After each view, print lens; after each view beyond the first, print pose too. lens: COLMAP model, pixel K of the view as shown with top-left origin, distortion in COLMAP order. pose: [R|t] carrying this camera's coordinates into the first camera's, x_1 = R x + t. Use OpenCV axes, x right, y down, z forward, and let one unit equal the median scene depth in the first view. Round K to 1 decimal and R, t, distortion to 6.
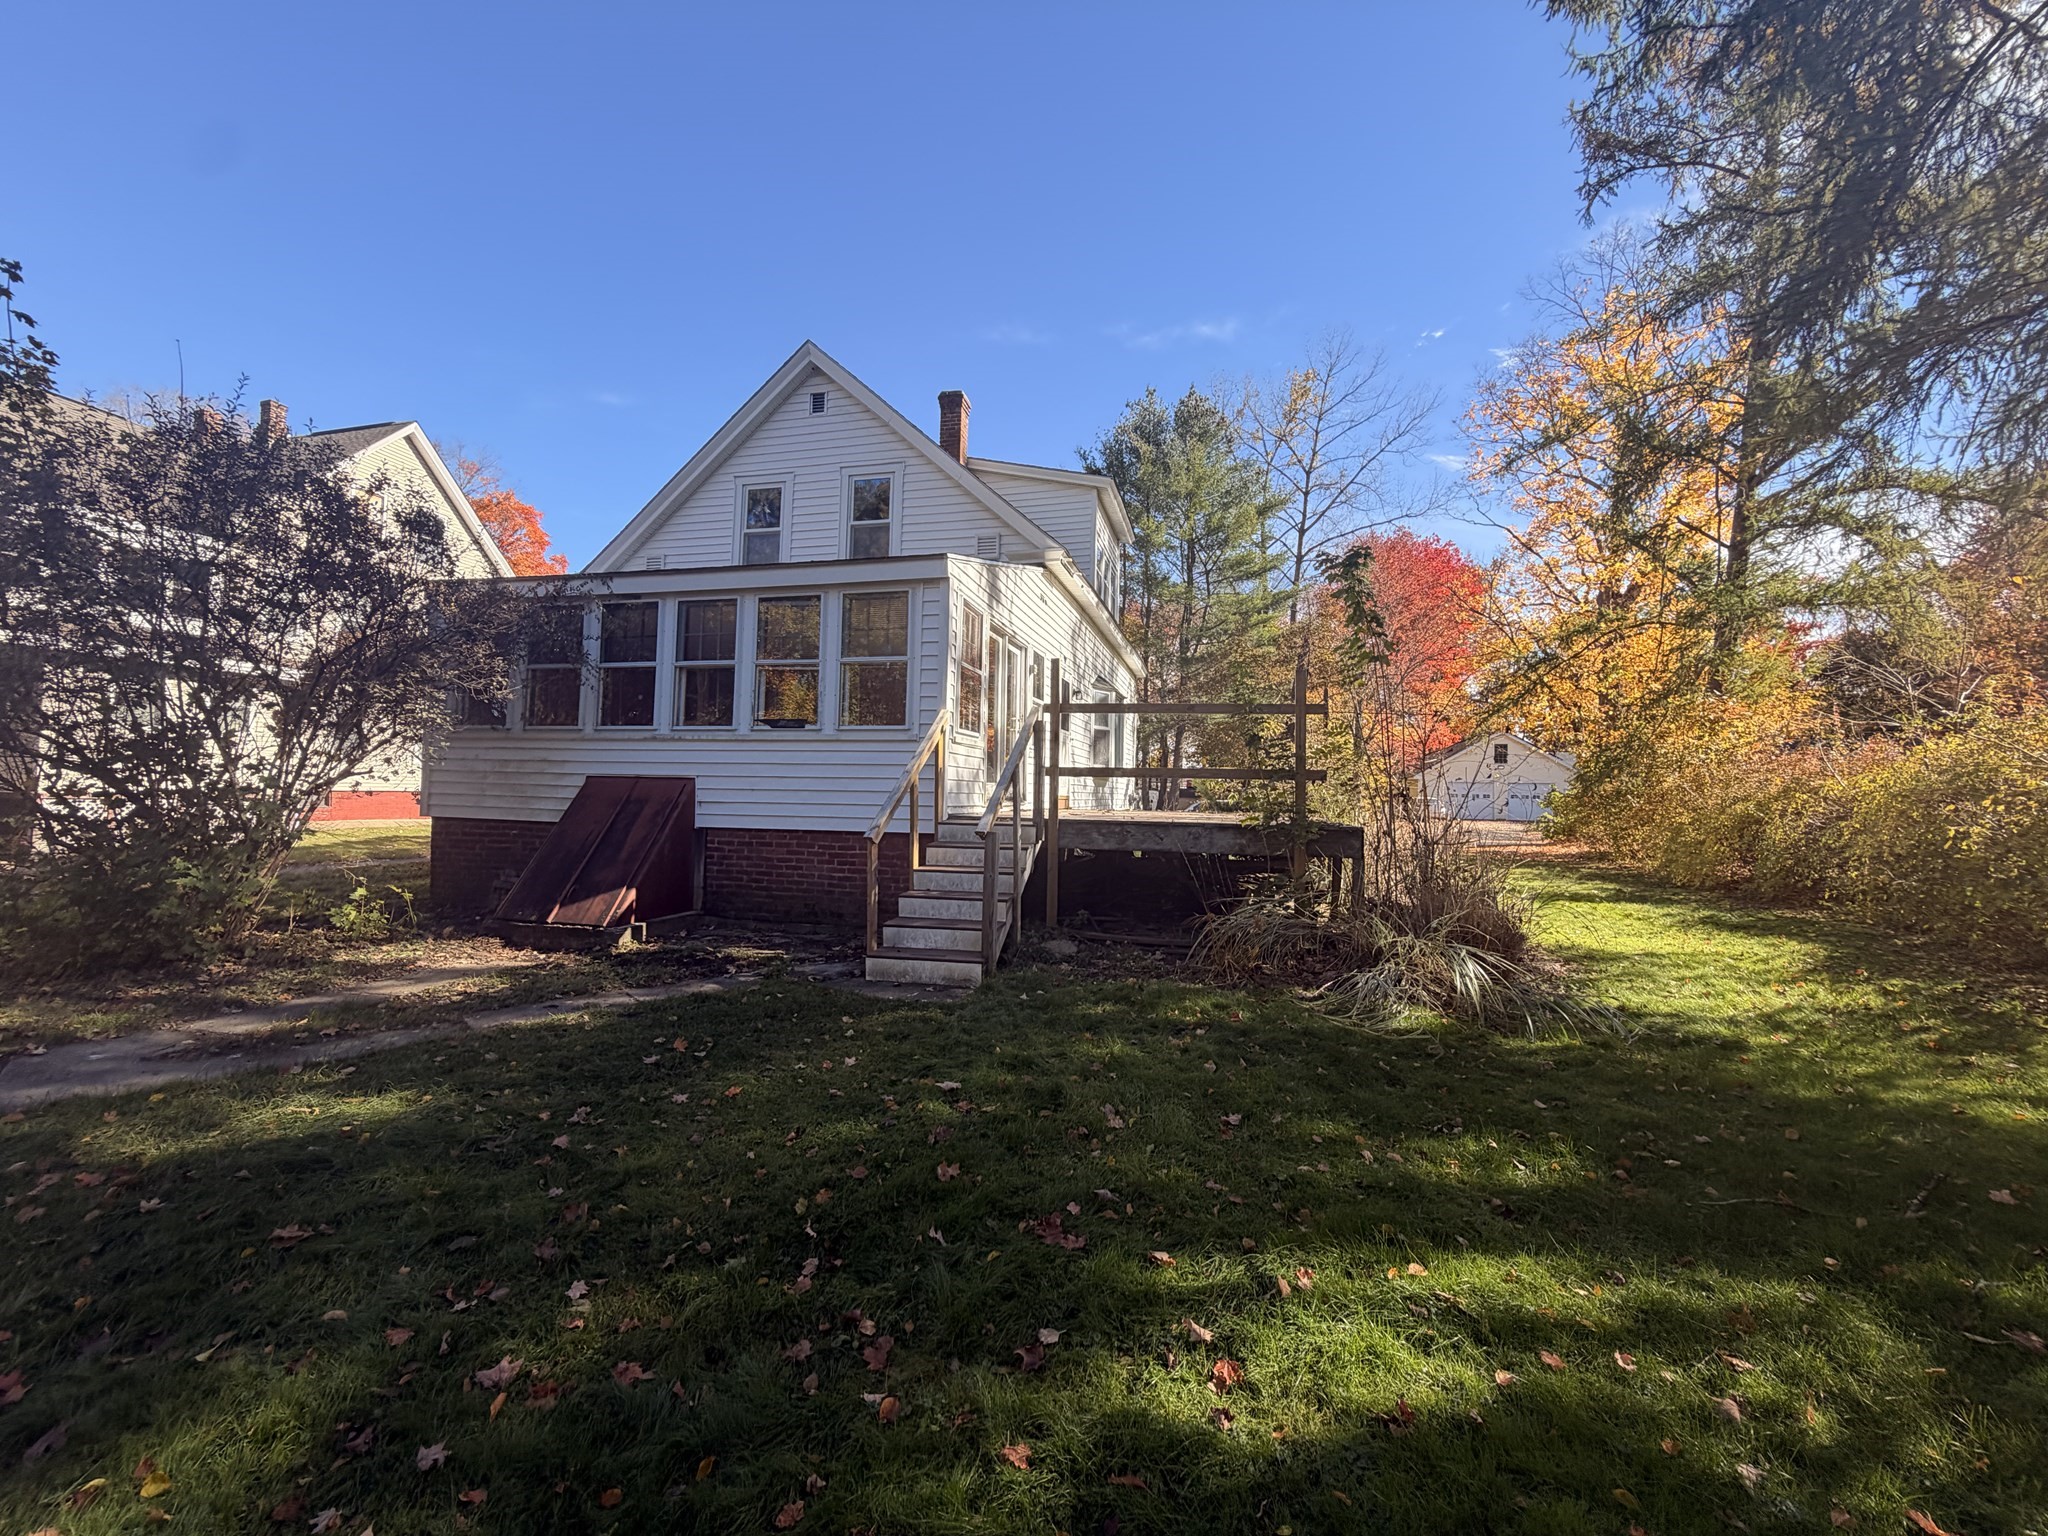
lens RADIAL K [[814.7, 0, 1024.0], [0, 814.7, 768.0], [0, 0, 1]] dist [0.000565, -0.000007]
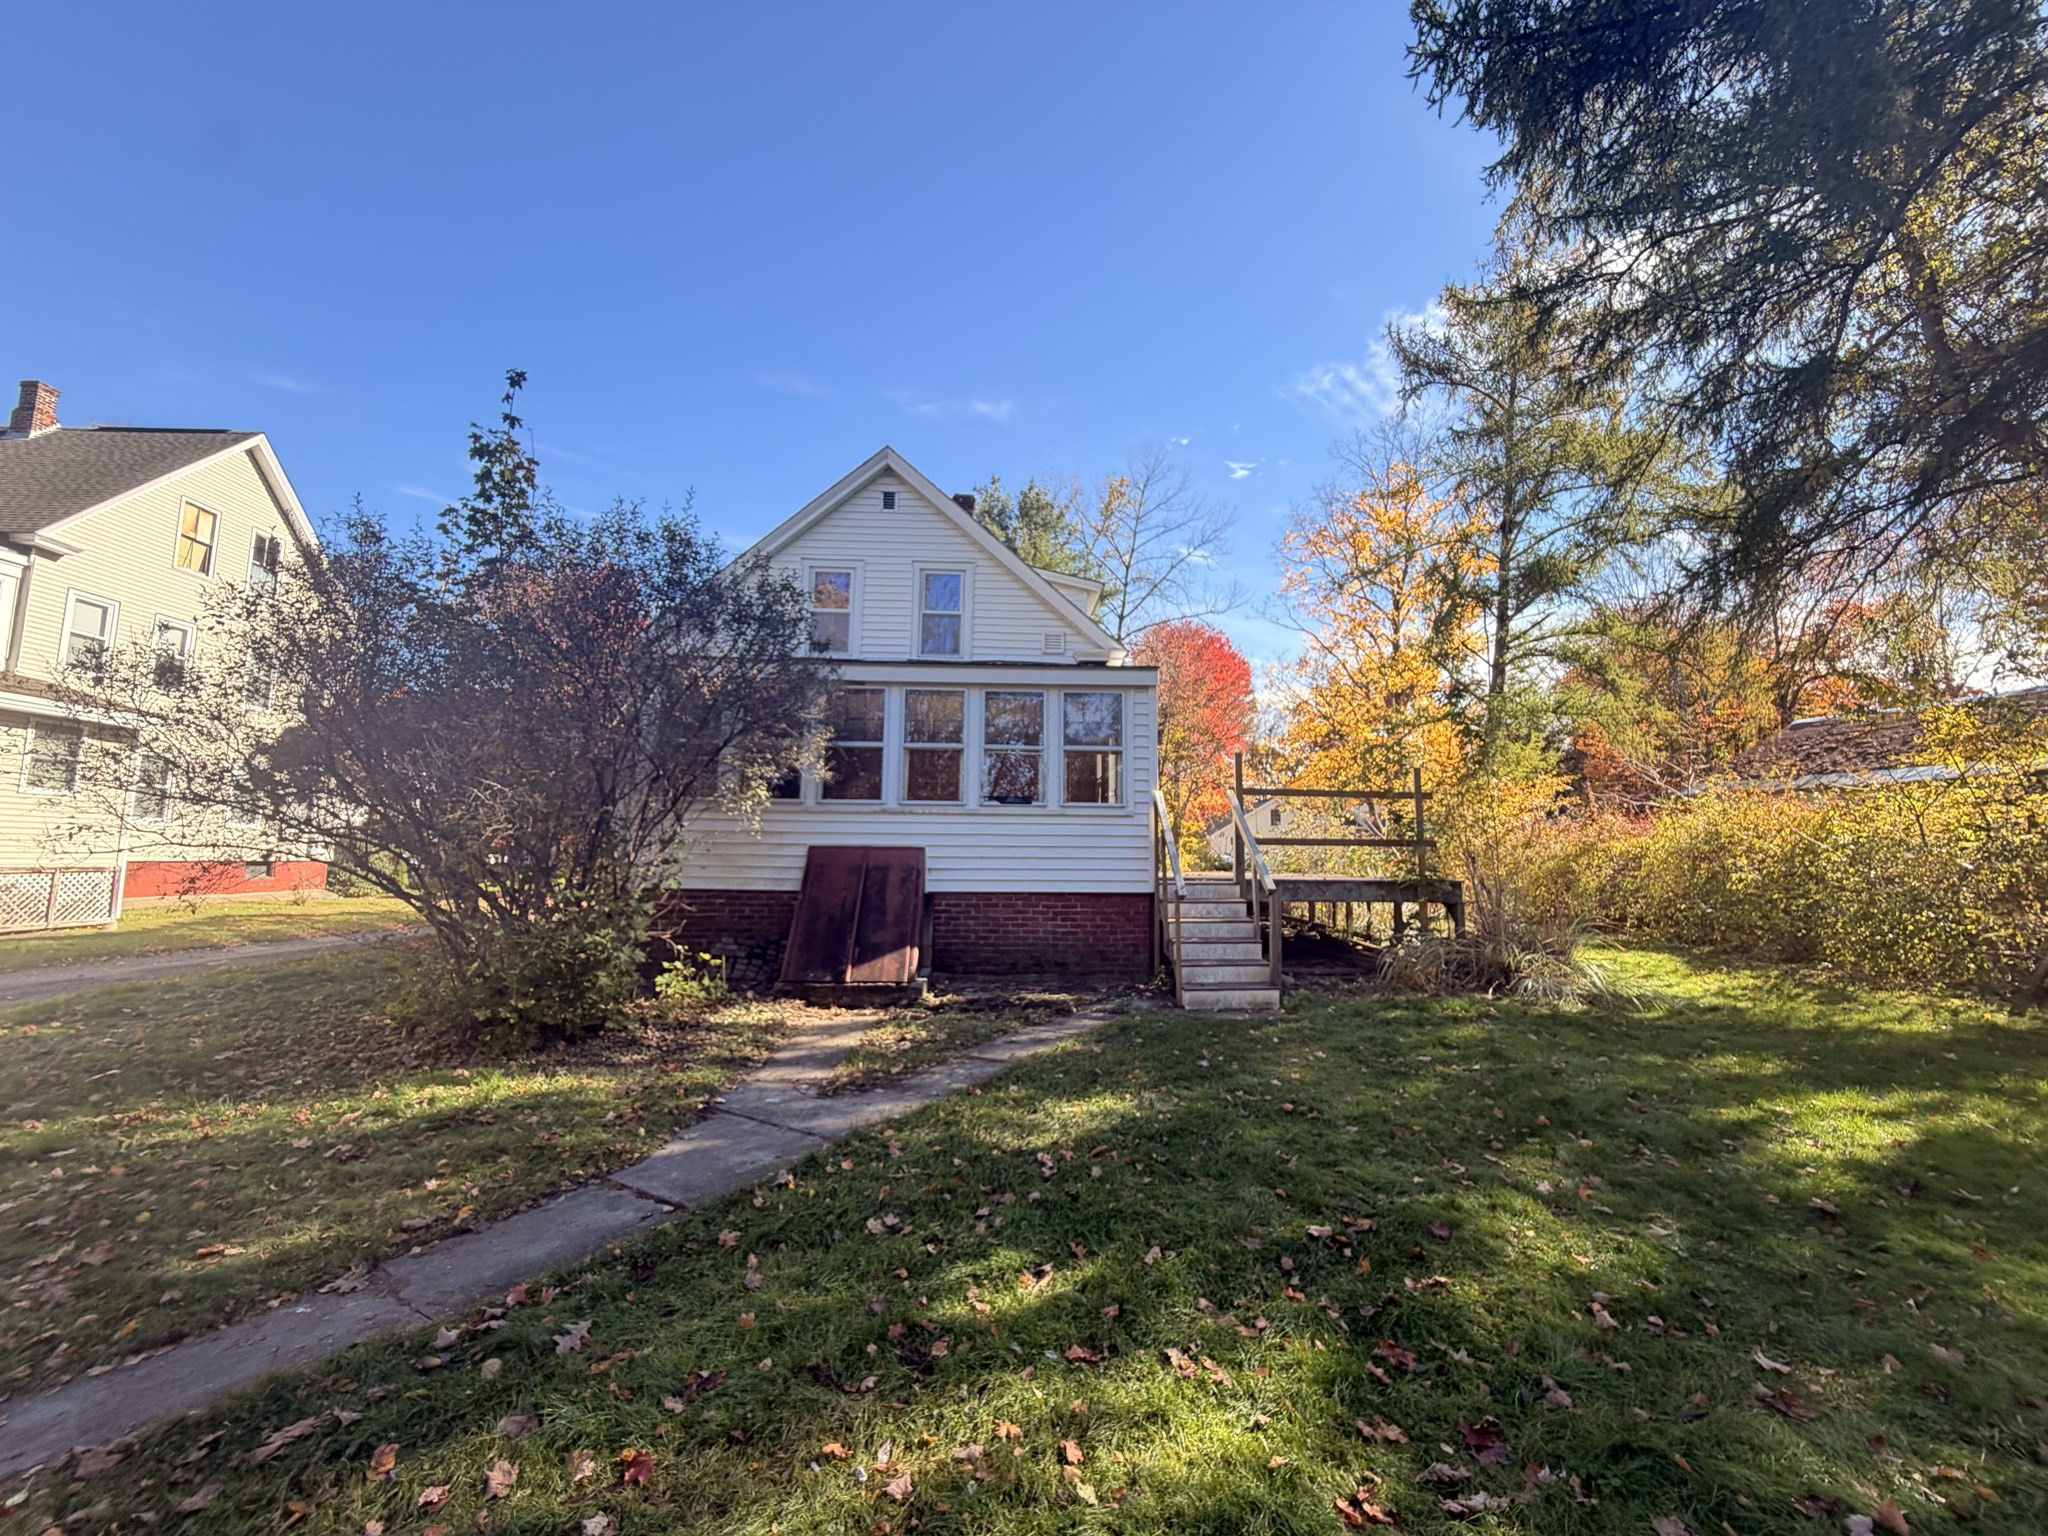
lens RADIAL K [[827.2, 0, 1024.0], [0, 827.2, 768.0], [0, 0, 1]] dist [-0.000537, -0.000110]
pose [[0.958494, 0.022058, 0.284258, -0.584584], [-0.000328, 0.997087, -0.076267, -0.010019], [-0.285112, 0.073008, 0.955710, -0.126697]]
